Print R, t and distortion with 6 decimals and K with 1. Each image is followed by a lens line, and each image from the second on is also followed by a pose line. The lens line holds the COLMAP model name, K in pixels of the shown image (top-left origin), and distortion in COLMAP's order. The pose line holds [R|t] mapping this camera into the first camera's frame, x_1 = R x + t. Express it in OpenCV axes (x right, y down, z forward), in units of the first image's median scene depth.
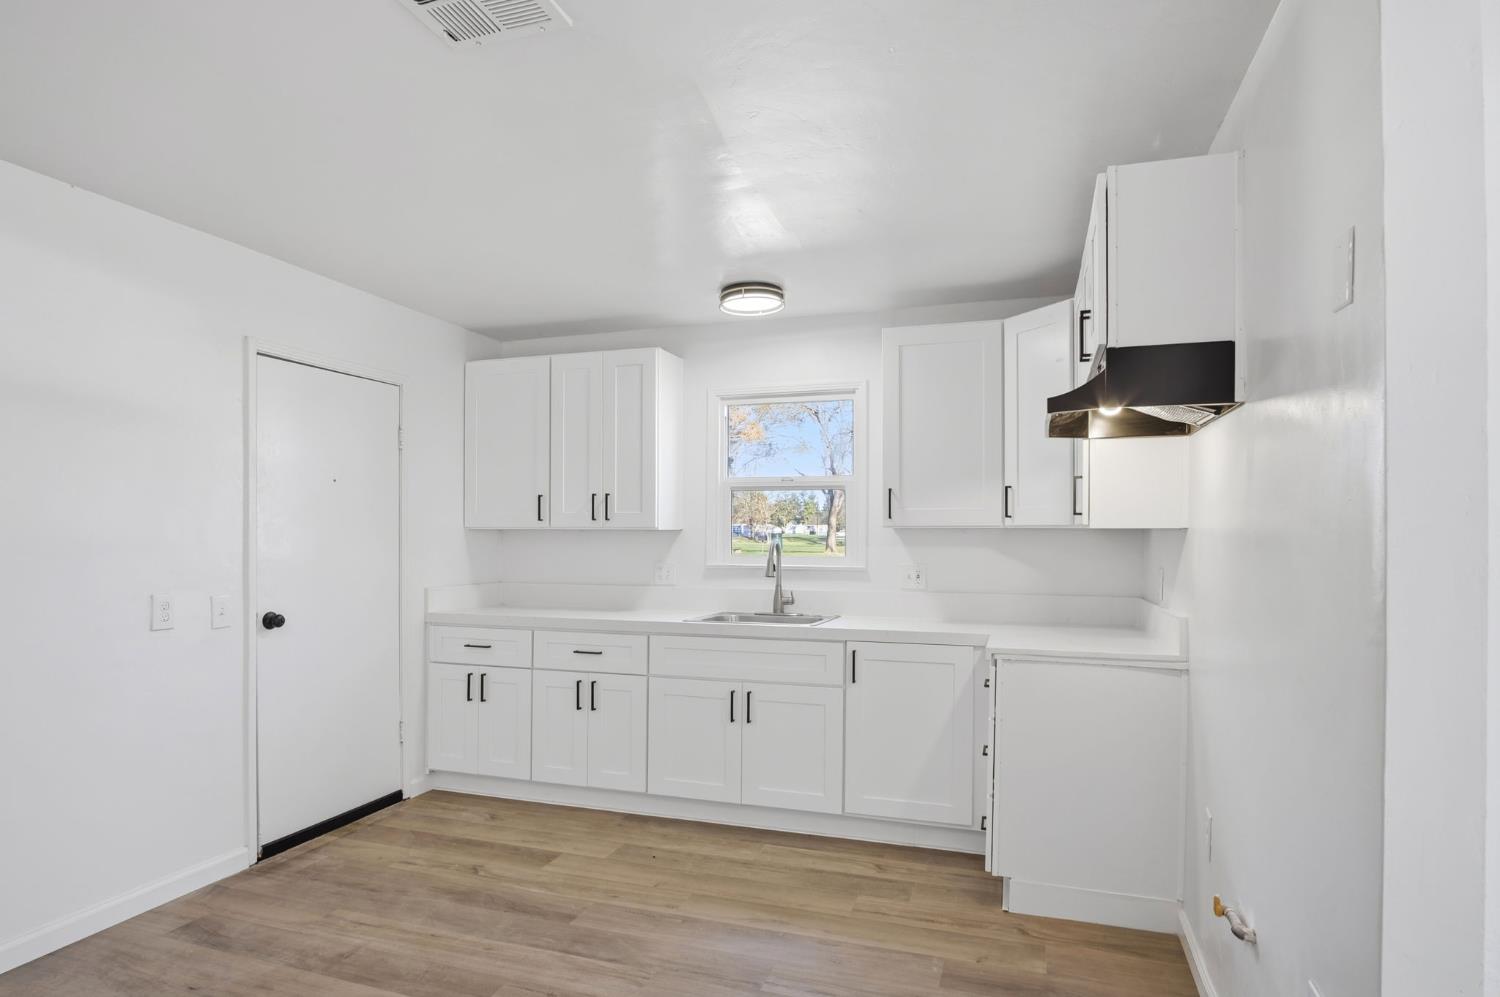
lens RADIAL K [[822.9, 0, 751.4], [0, 822.9, 531.5], [0, 0, 1]] dist [-0.026618, 0.001153]
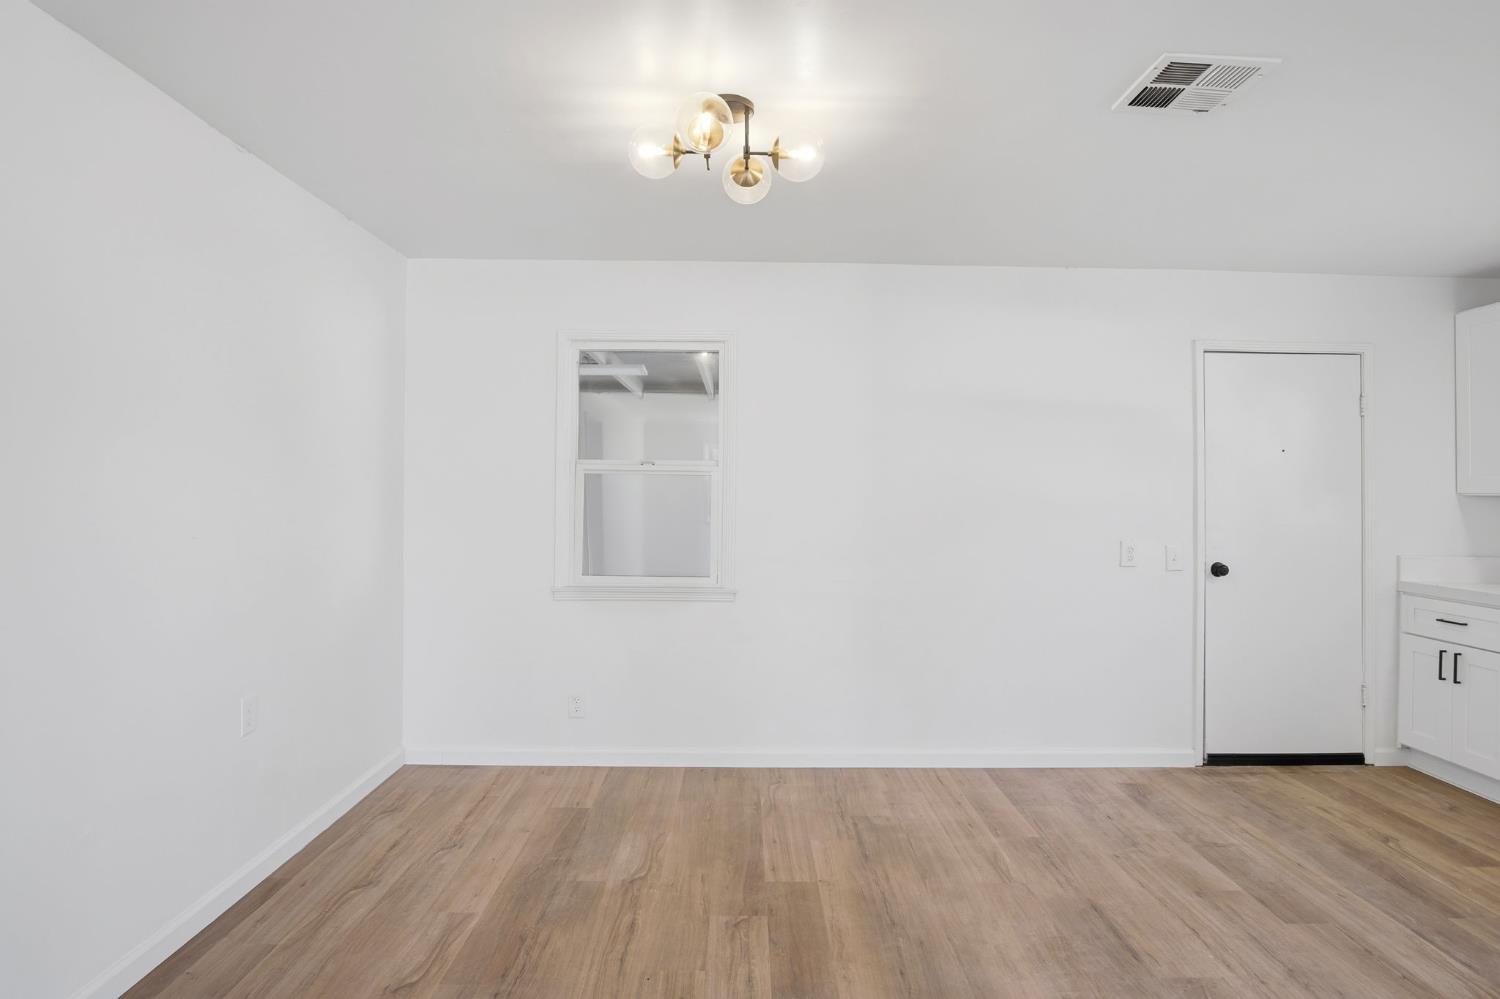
lens RADIAL K [[806.8, 0, 755.0], [0, 806.8, 478.4], [0, 0, 1]] dist [-0.026184, 0.000497]
pose [[0.324139, -0.015000, -0.945891, 0.313765], [-0.008178, 0.999792, -0.018658, 0.001340], [0.945974, 0.013783, 0.323949, -0.037110]]
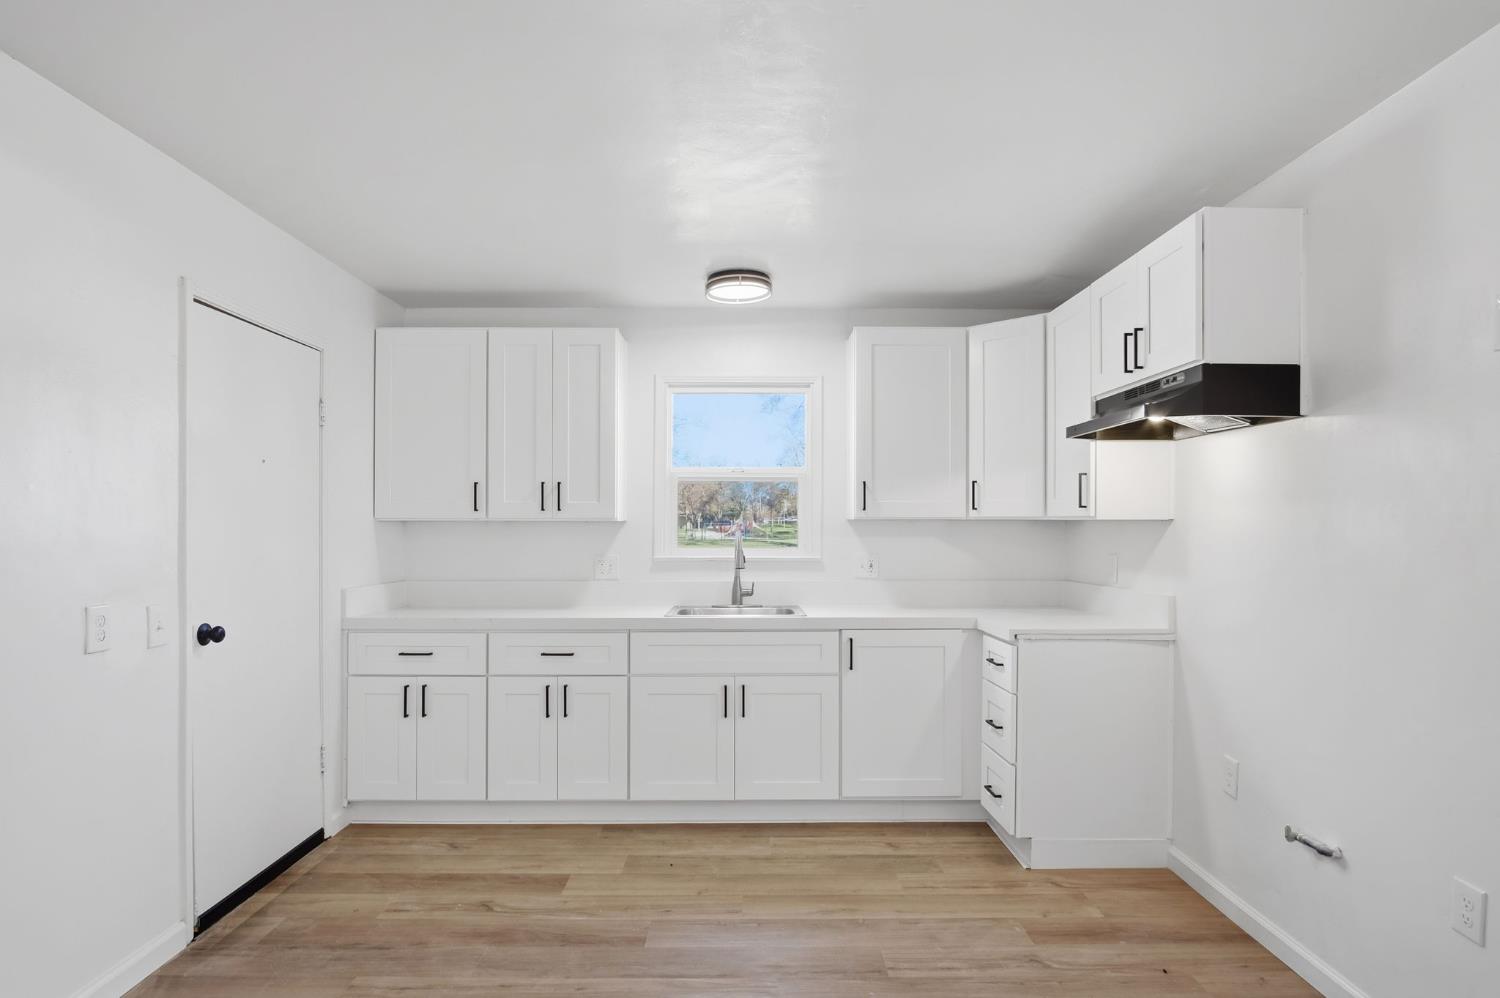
lens RADIAL K [[818.7, 0, 751.4], [0, 818.7, 521.8], [0, 0, 1]] dist [-0.026136, 0.000674]
pose [[0.946523, -0.000632, 0.322634, -0.339432], [0.001133, 0.999998, -0.001366, 0.000192], [-0.322633, 0.001658, 0.946523, 0.075006]]
